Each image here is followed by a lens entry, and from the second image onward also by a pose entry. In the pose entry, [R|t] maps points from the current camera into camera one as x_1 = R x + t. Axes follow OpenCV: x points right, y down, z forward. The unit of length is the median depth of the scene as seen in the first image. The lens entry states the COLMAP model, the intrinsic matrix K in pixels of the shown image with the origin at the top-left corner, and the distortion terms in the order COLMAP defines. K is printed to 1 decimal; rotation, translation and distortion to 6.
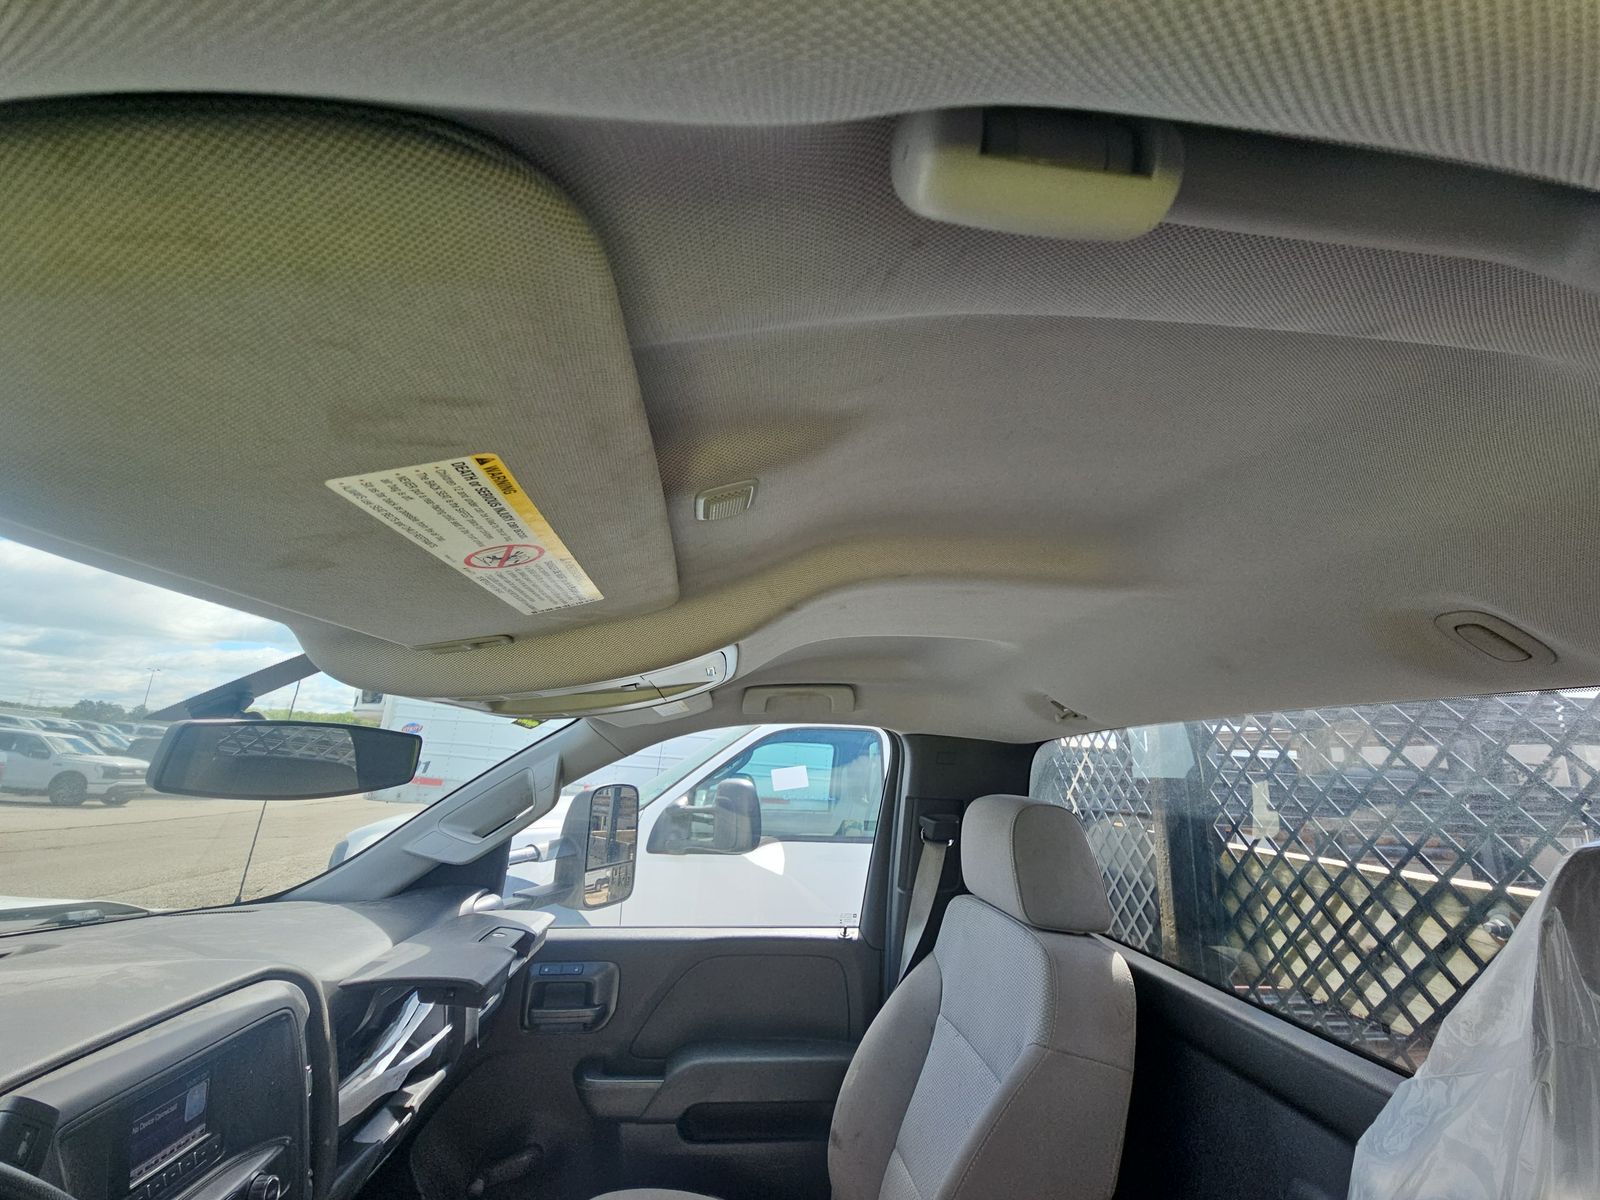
lens RADIAL K [[648.8, 0, 806.4], [0, 648.8, 599.7], [0, 0, 1]] dist [0.010694, -0.006692]
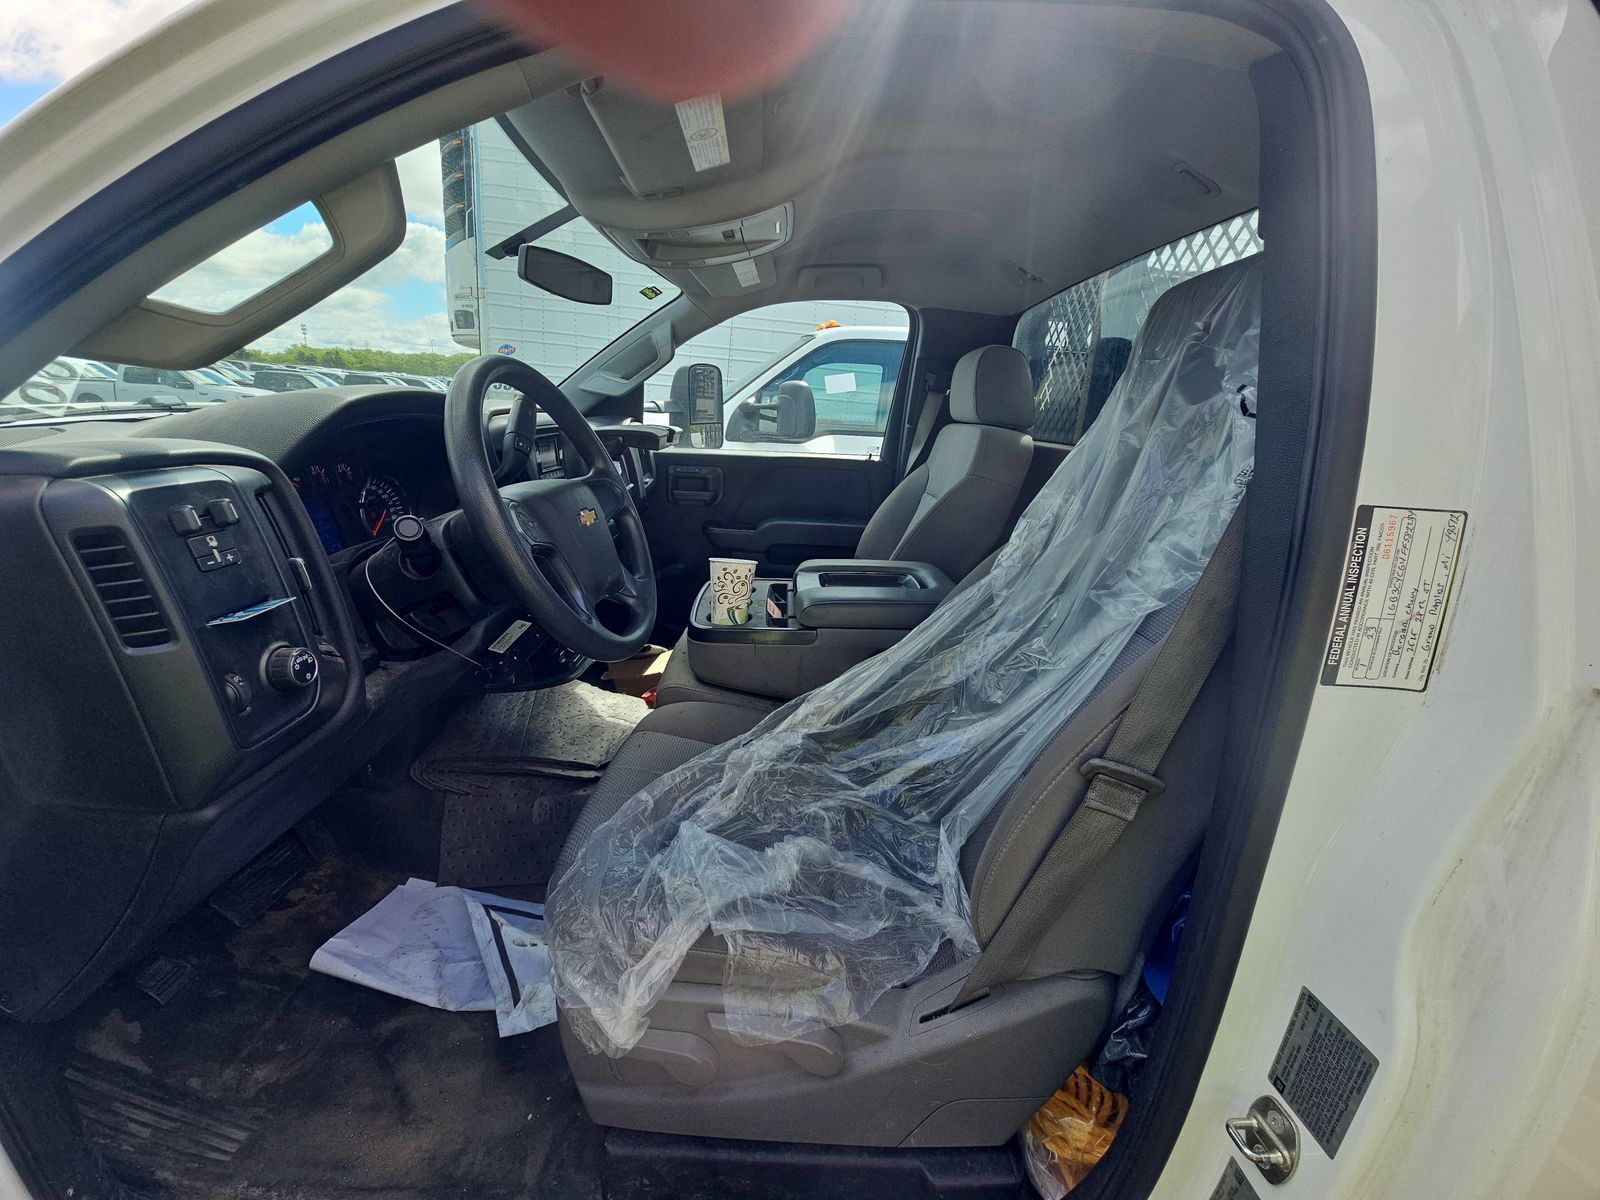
lens RADIAL K [[648.8, 0, 806.4], [0, 648.8, 599.7], [0, 0, 1]] dist [0.010694, -0.006692]
pose [[0.996218, 0.033201, -0.080295, 0.047741], [0.011317, 0.866662, 0.498767, 0.057659], [0.086148, -0.497790, 0.863009, -0.485504]]
